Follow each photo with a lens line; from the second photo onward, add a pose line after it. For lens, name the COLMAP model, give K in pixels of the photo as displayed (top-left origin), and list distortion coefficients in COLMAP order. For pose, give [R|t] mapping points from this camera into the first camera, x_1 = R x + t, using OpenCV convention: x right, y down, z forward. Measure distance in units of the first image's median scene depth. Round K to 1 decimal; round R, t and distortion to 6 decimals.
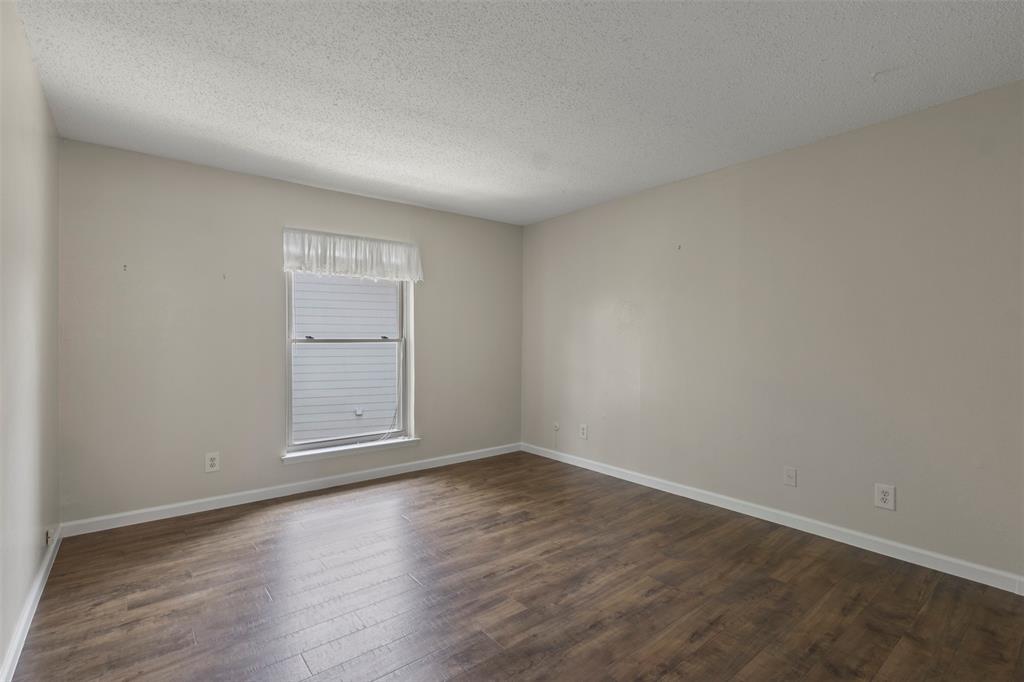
lens RADIAL K [[472.6, 0, 510.5], [0, 472.6, 340.1], [0, 0, 1]] dist [0.001733, 0.000564]
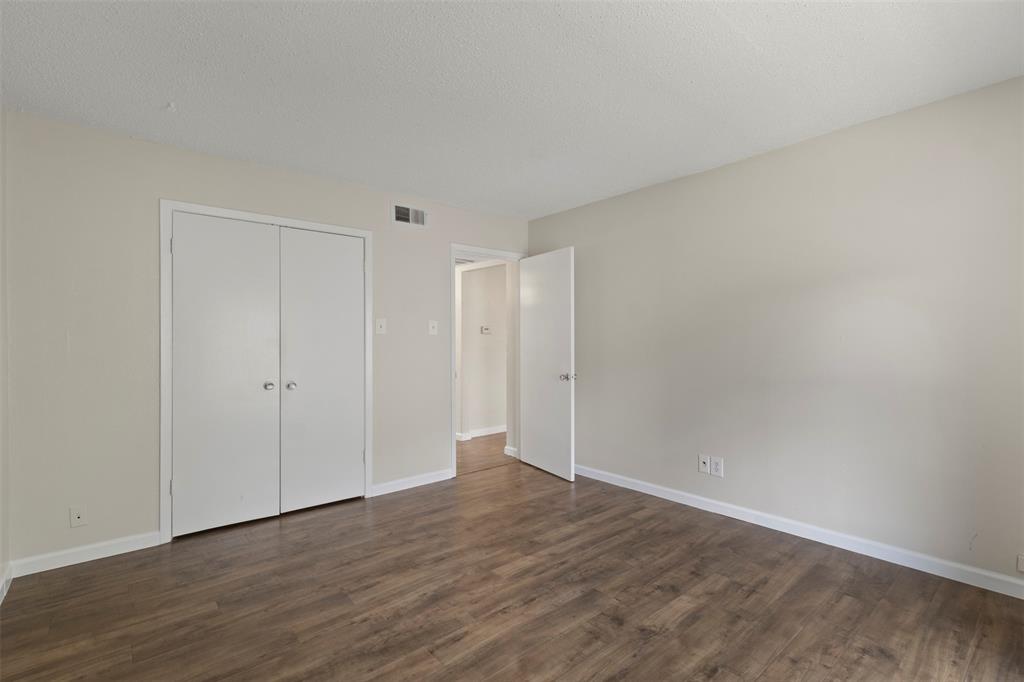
lens RADIAL K [[472.6, 0, 510.5], [0, 472.6, 340.1], [0, 0, 1]] dist [0.001733, 0.000564]
pose [[-0.999571, 0.002200, -0.029208, 0.016410], [0.002174, 0.999997, 0.000941, -0.006734], [0.029210, 0.000877, -0.999573, 1.779884]]
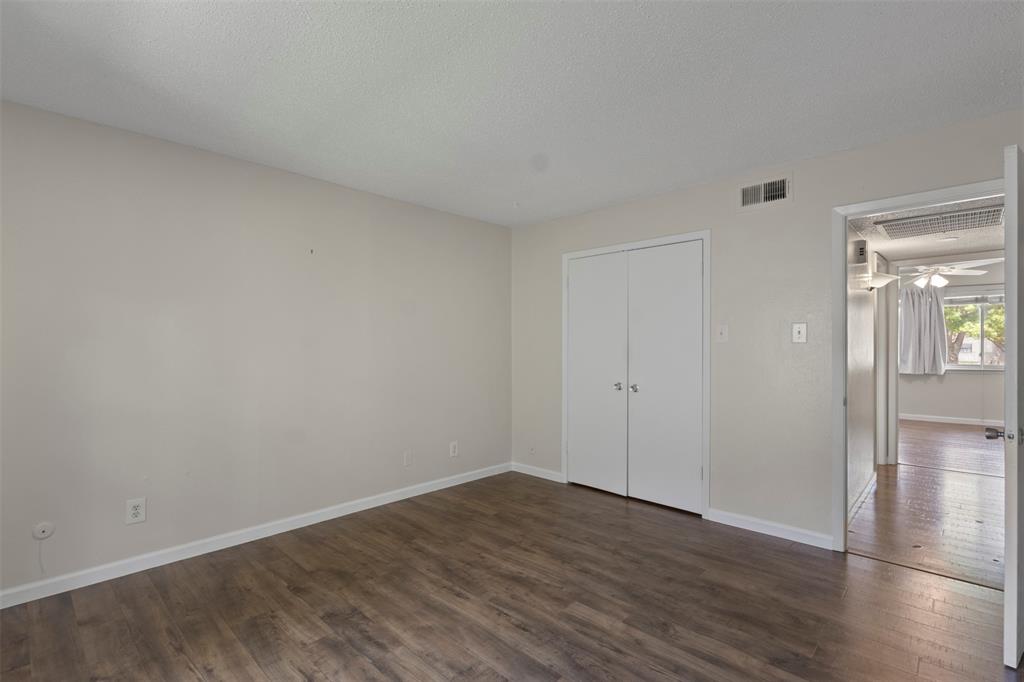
lens RADIAL K [[476.9, 0, 503.3], [0, 476.9, 342.7], [0, 0, 1]] dist [-0.001477, -0.000119]
pose [[-0.120242, 0.002031, 0.992743, -0.849230], [0.005399, 0.999984, -0.001392, -0.024282], [-0.992730, 0.005192, -0.120251, 1.058755]]
